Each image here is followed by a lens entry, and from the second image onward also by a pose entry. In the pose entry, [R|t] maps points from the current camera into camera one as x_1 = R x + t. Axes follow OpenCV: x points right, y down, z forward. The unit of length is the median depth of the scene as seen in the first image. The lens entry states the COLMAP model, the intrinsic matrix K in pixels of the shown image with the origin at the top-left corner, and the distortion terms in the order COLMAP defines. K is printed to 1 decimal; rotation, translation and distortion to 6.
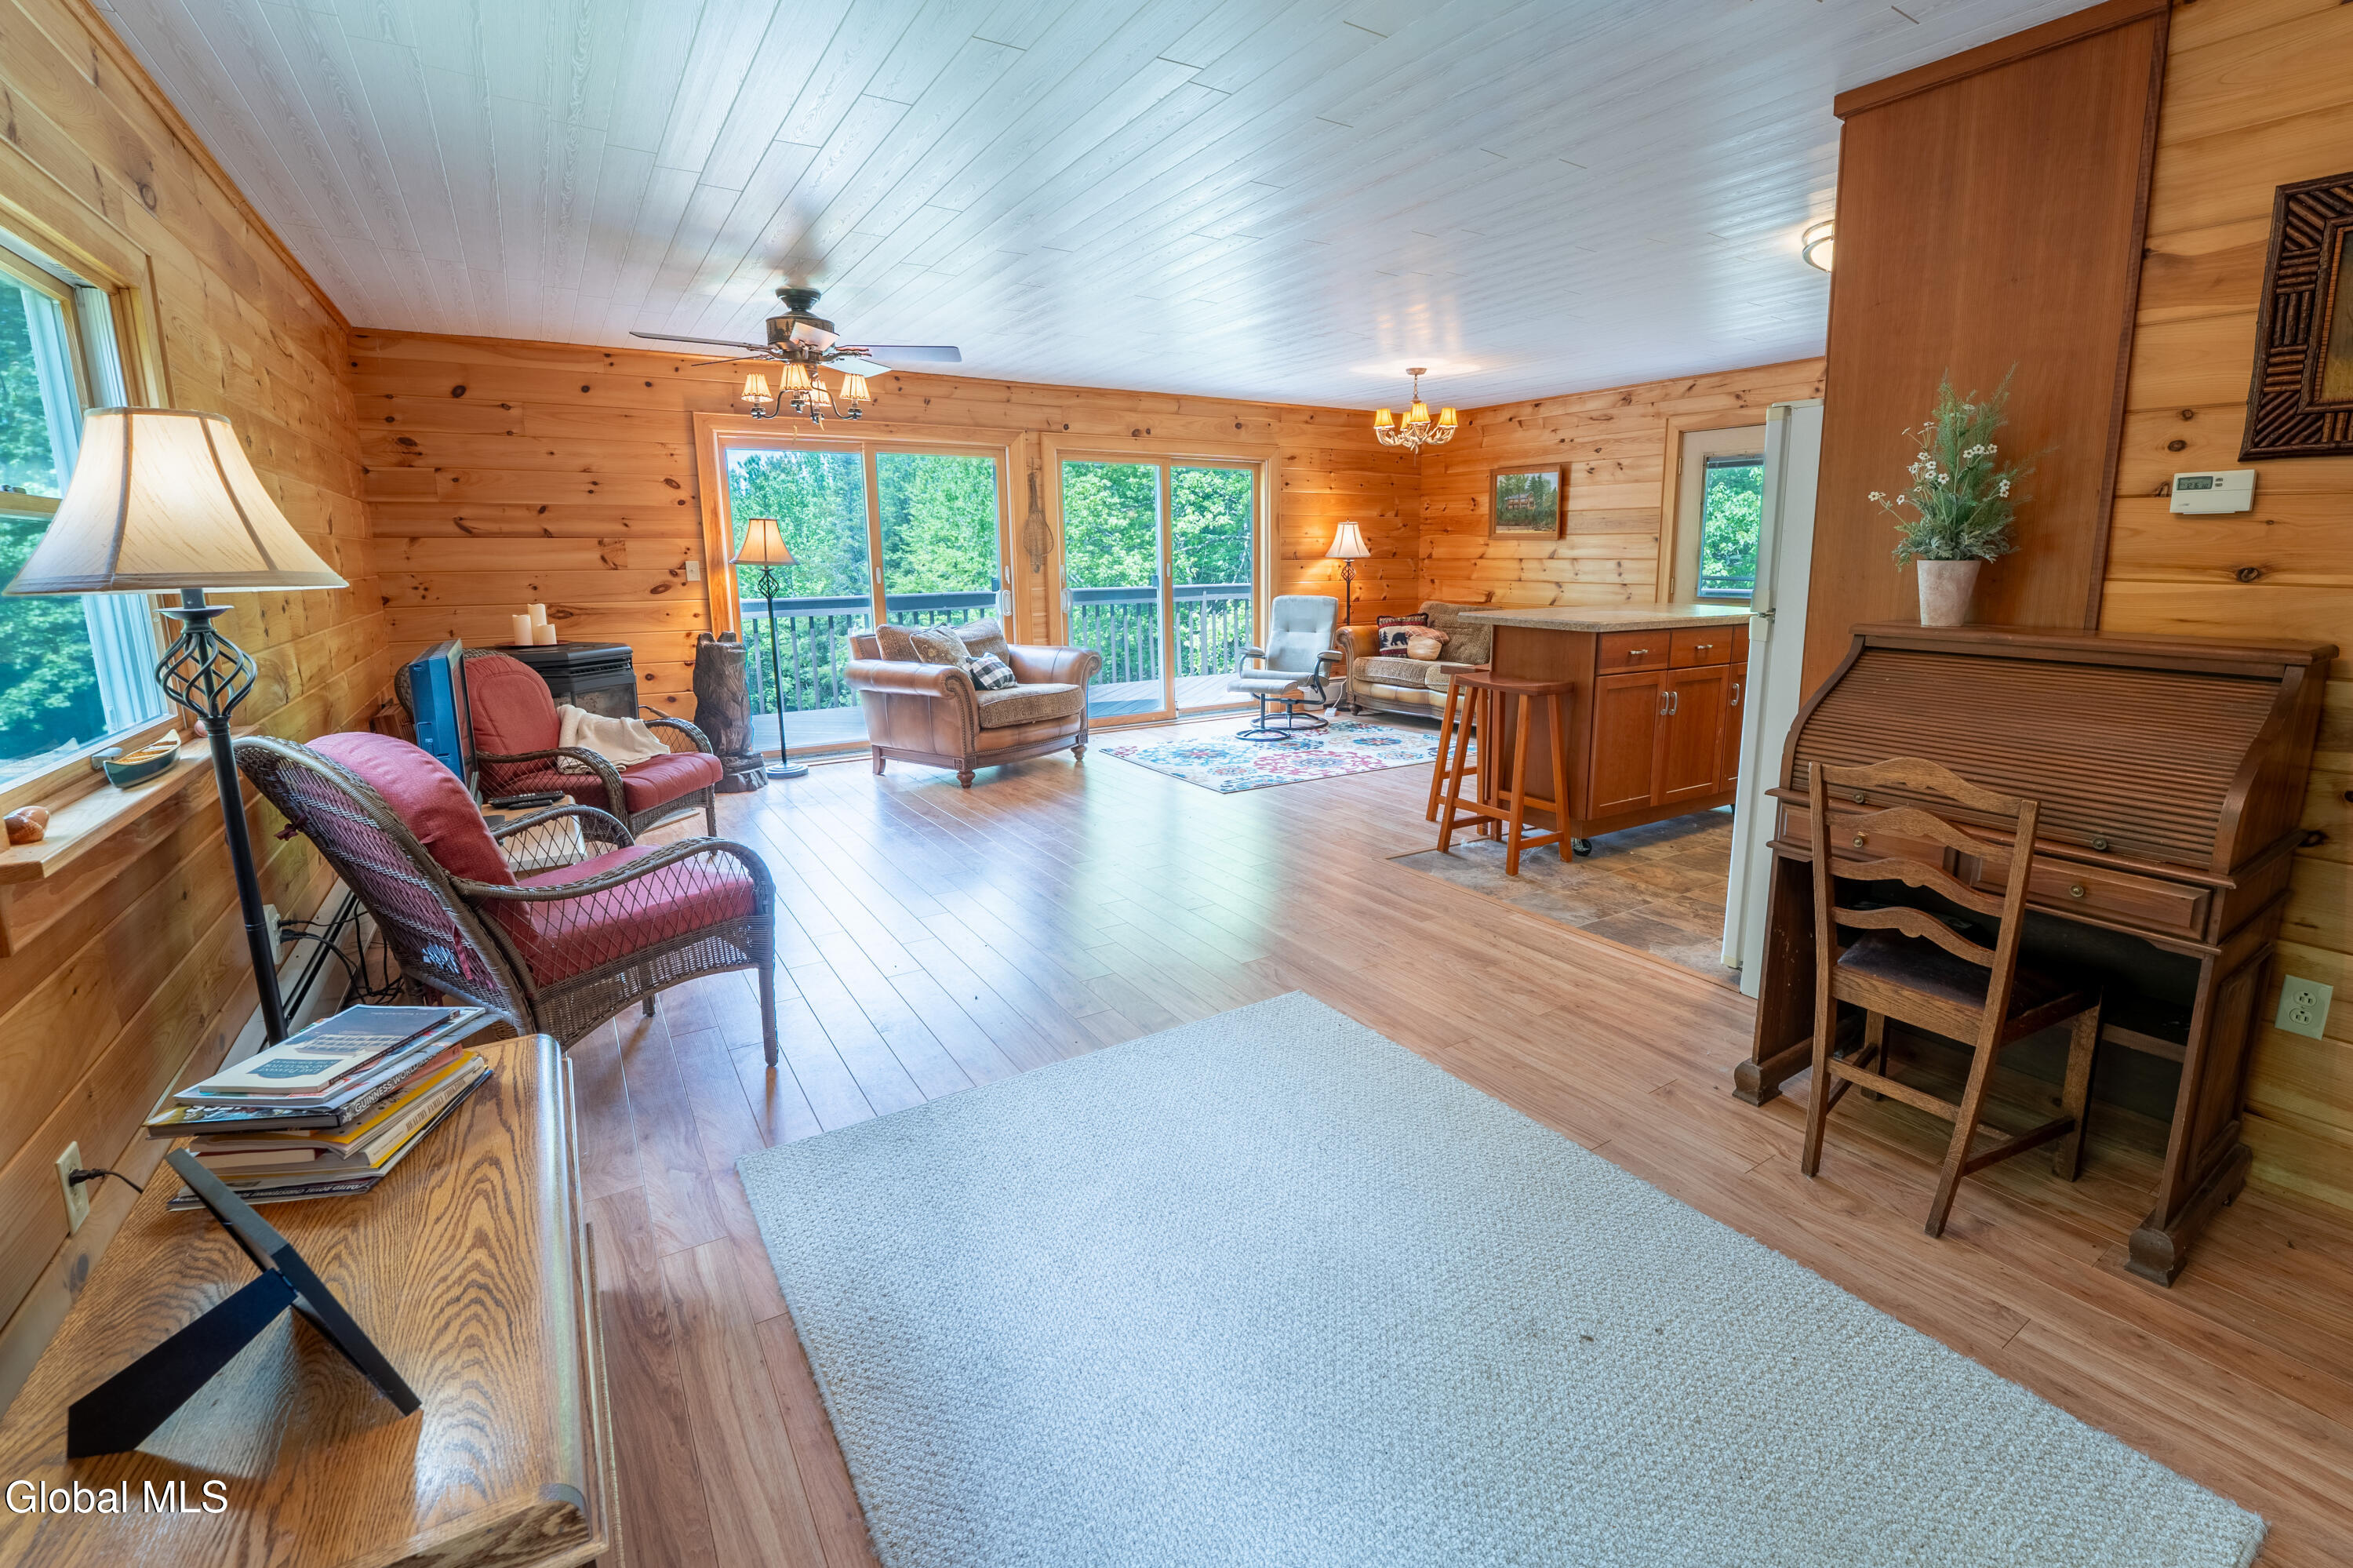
lens RADIAL K [[1042.9, 0, 1233.1], [0, 1042.9, 743.8], [0, 0, 1]] dist [-0.026691, 0.000191]
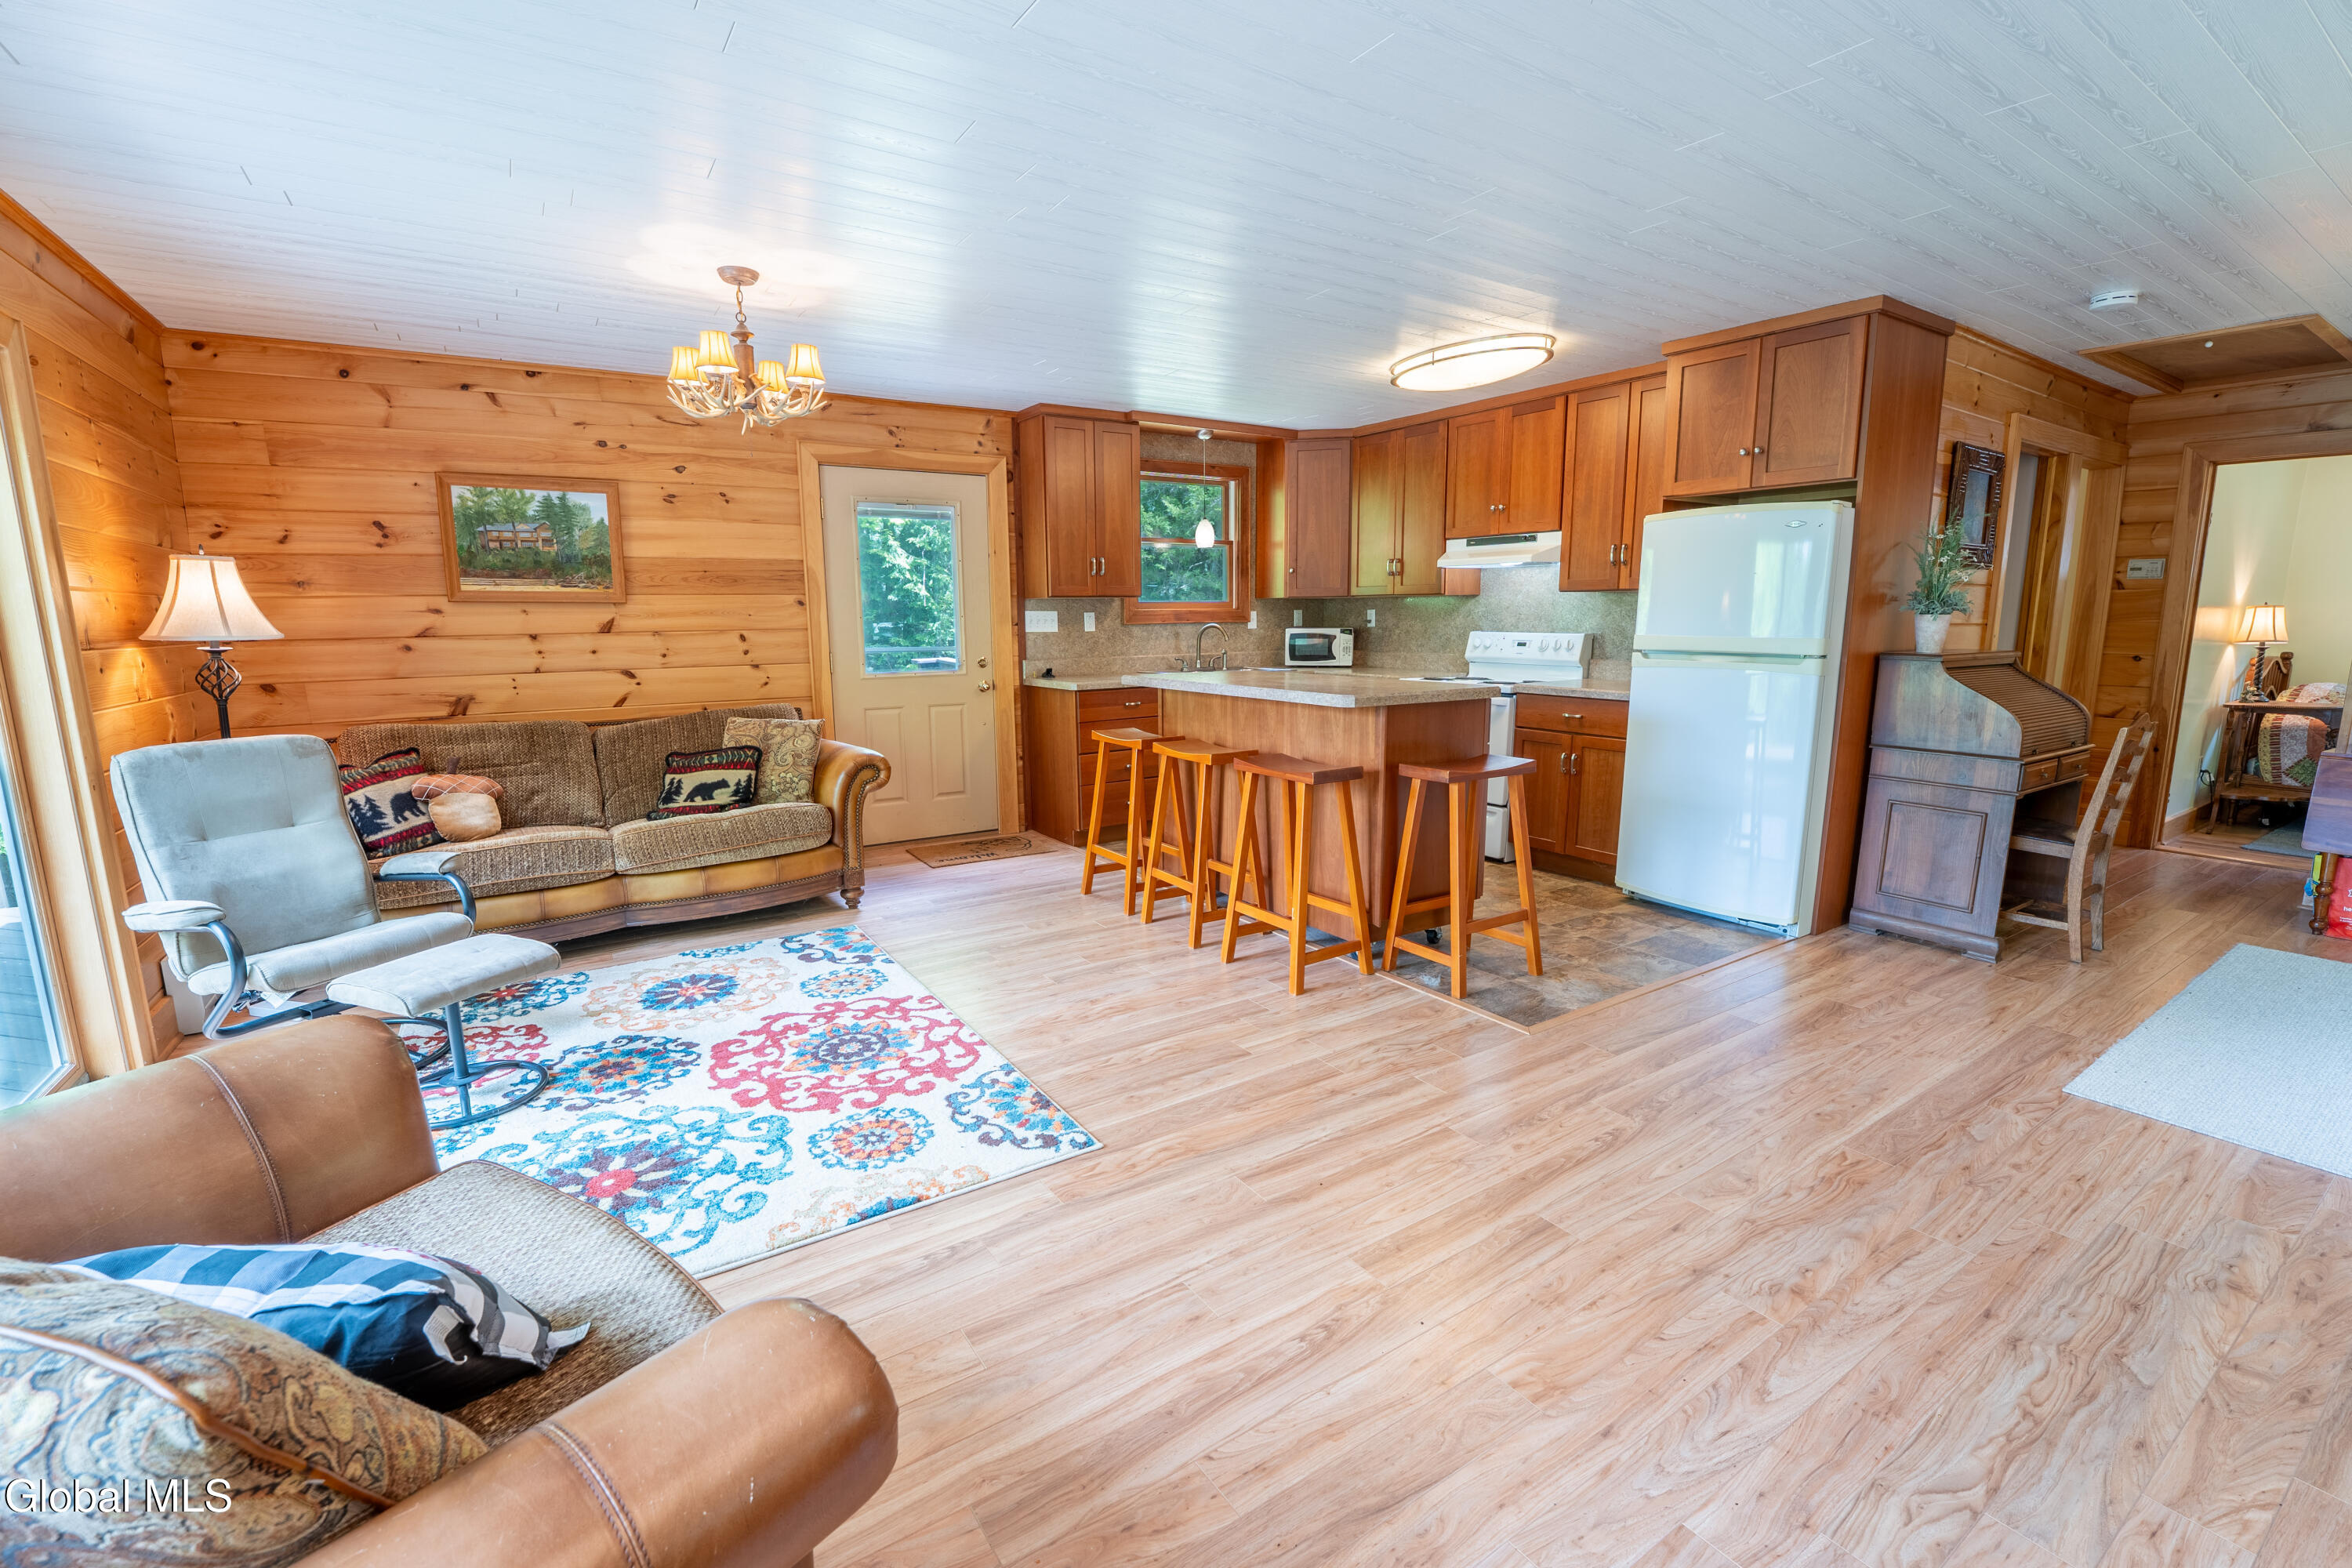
lens RADIAL K [[999.0, 0, 1169.4], [0, 999.0, 794.6], [0, 0, 1]] dist [-0.027343, 0.000556]
pose [[0.012065, -0.171306, 0.985144, -0.298493], [0.190047, 0.967650, 0.165937, -0.122068], [-0.981701, 0.185221, 0.044231, 0.679168]]
